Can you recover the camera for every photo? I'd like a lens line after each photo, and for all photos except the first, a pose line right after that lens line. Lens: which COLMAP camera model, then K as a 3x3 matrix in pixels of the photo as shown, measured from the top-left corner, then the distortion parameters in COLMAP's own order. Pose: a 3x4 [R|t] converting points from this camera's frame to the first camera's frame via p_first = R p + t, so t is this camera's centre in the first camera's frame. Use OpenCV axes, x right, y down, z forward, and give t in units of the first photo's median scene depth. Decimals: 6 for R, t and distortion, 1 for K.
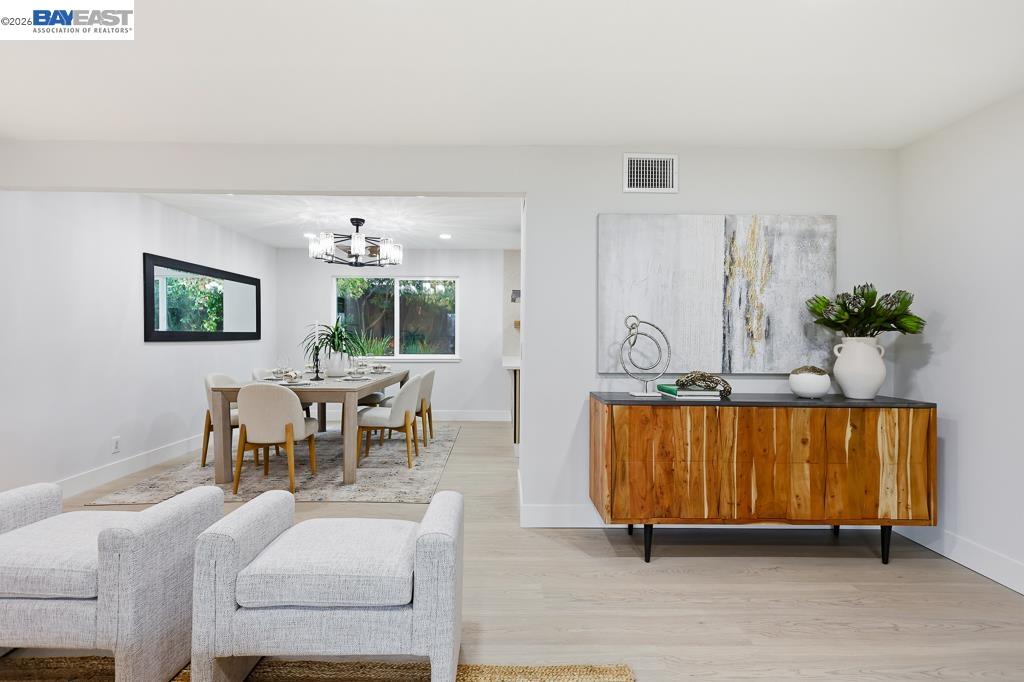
lens RADIAL K [[478.3, 0, 505.3], [0, 478.3, 340.1], [0, 0, 1]] dist [-0.001737, 0.001716]
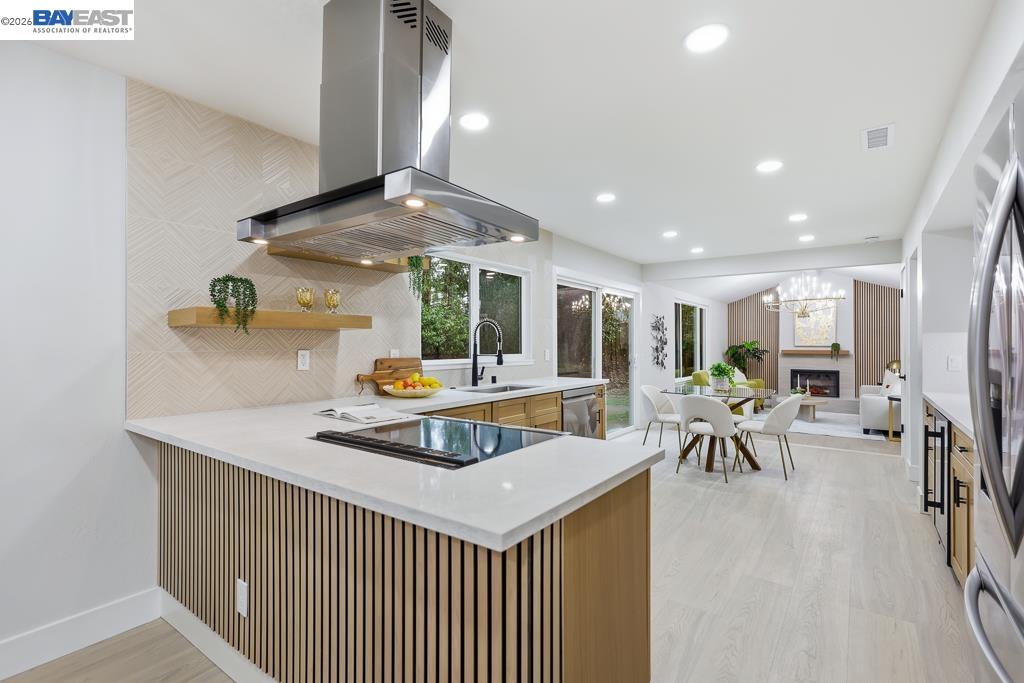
lens RADIAL K [[478.3, 0, 508.9], [0, 478.3, 341.8], [0, 0, 1]] dist [-0.001737, 0.001716]
pose [[0.600291, -0.008795, 0.799734, -0.116198], [0.011430, 0.999932, 0.002417, -0.016041], [-0.799700, 0.007690, 0.600350, 0.673455]]
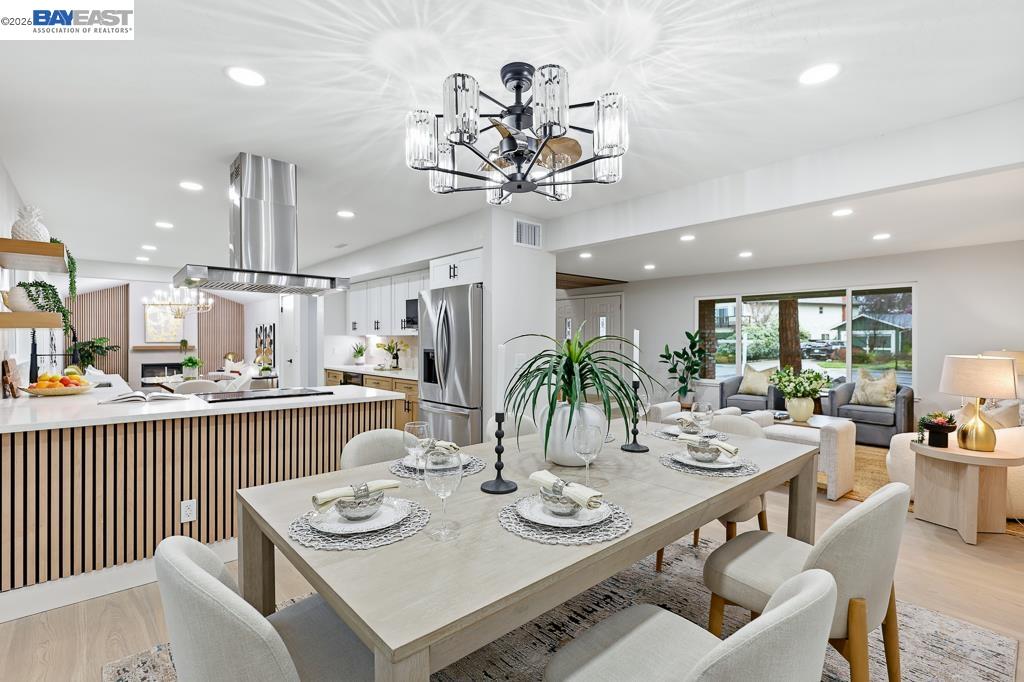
lens RADIAL K [[478.3, 0, 514.4], [0, 478.3, 339.9], [0, 0, 1]] dist [-0.001737, 0.001716]
pose [[-0.657091, -0.013488, 0.753691, -0.490638], [-0.005112, 0.999897, 0.013437, -0.026473], [-0.753794, 0.004976, -0.657092, 1.016124]]
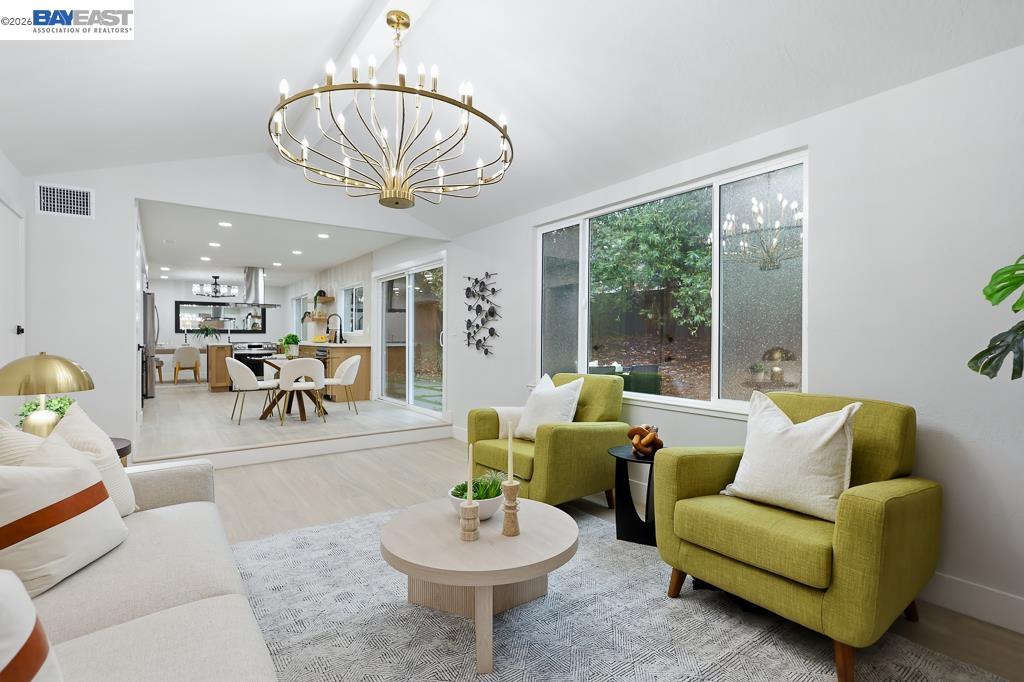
lens RADIAL K [[478.3, 0, 498.1], [0, 478.3, 338.5], [0, 0, 1]] dist [-0.001737, 0.001716]
pose [[0.571262, -0.009052, -0.820718, 1.763780], [0.000705, 0.999944, -0.010538, 0.043470], [0.820768, 0.005441, 0.571236, 0.658009]]
